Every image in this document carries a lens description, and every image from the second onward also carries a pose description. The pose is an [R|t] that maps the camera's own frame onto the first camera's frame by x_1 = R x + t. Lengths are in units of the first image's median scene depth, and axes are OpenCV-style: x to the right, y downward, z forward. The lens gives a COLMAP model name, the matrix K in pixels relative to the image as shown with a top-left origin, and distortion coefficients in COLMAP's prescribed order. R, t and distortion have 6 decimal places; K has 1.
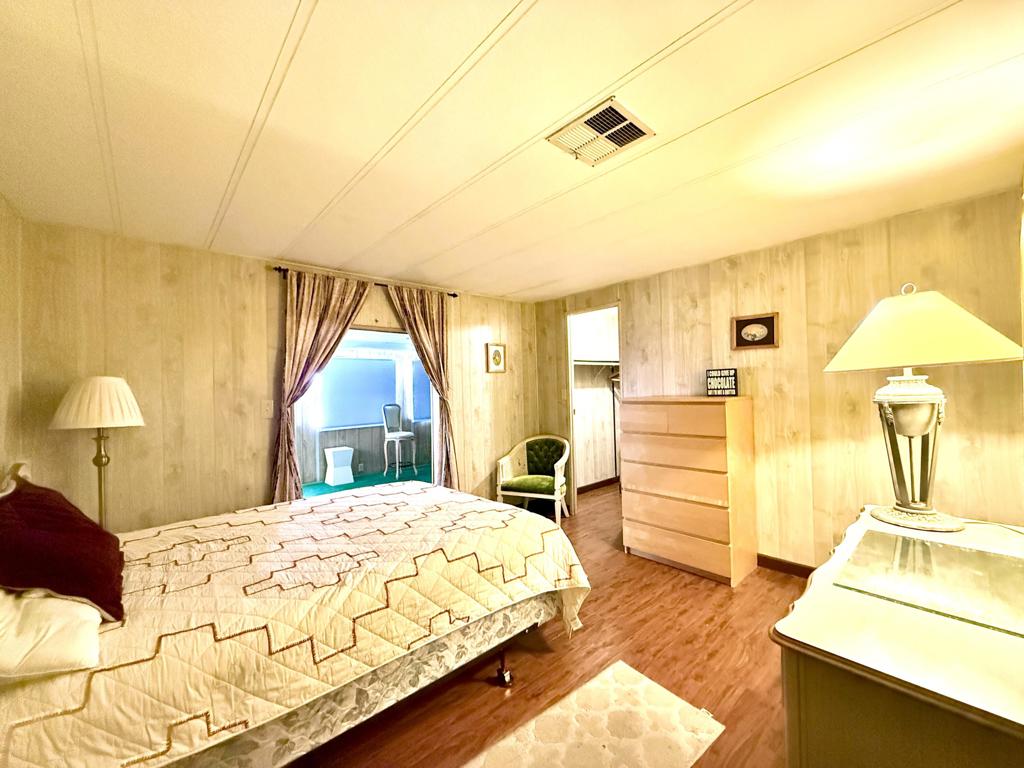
lens RADIAL K [[411.7, 0, 515.4], [0, 411.7, 383.9], [0, 0, 1]] dist [0.001920, 0.000329]
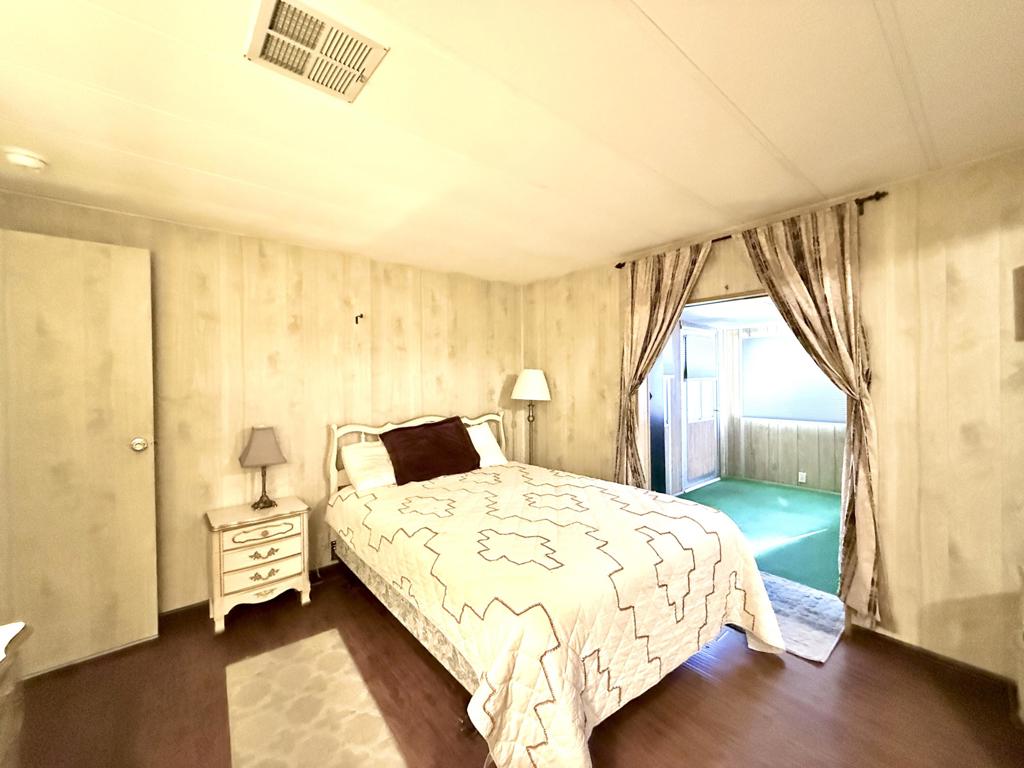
lens RADIAL K [[411.7, 0, 505.6], [0, 411.7, 383.7], [0, 0, 1]] dist [0.001920, 0.000329]
pose [[-0.045673, 0.033659, -0.998389, 0.549382], [0.021049, 0.999243, 0.032725, -0.012899], [0.998735, -0.019521, -0.046346, 0.784134]]
